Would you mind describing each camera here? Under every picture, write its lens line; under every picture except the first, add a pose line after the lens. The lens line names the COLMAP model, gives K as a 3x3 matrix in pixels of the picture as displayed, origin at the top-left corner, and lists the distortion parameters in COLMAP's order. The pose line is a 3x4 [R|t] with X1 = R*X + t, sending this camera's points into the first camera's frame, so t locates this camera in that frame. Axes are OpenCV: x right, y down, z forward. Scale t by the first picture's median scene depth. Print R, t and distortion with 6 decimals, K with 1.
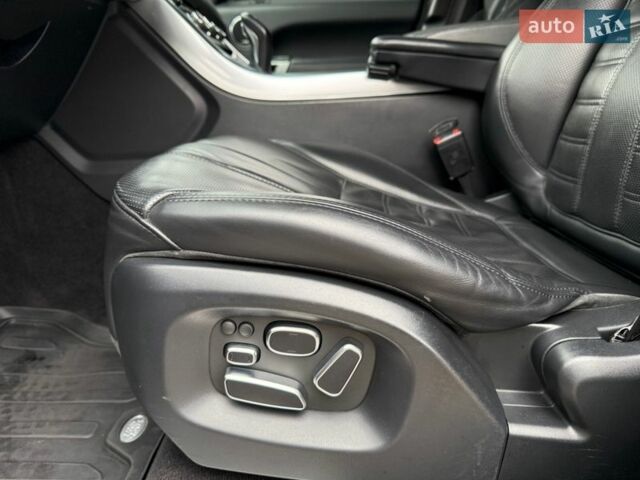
lens RADIAL K [[459.1, 0, 316.7], [0, 459.1, 243.2], [0, 0, 1]] dist [0.045595, -0.057048]
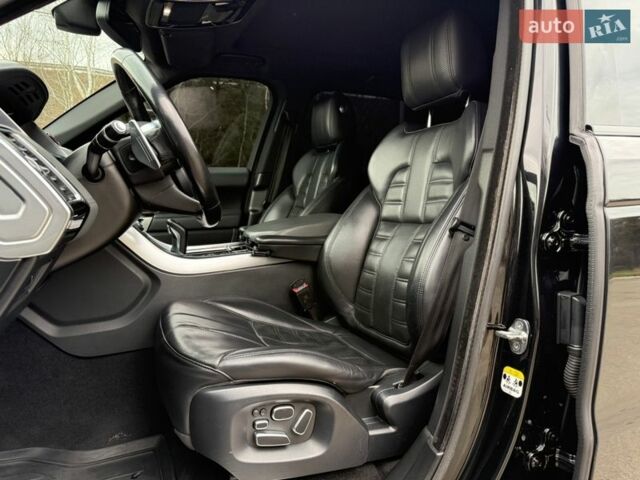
lens RADIAL K [[459.1, 0, 317.0], [0, 459.1, 245.5], [0, 0, 1]] dist [0.045595, -0.057048]
pose [[0.902014, -0.047468, 0.429089, -0.471665], [0.129527, 0.977902, -0.164107, -0.112890], [-0.411817, 0.203605, 0.888230, -0.707860]]
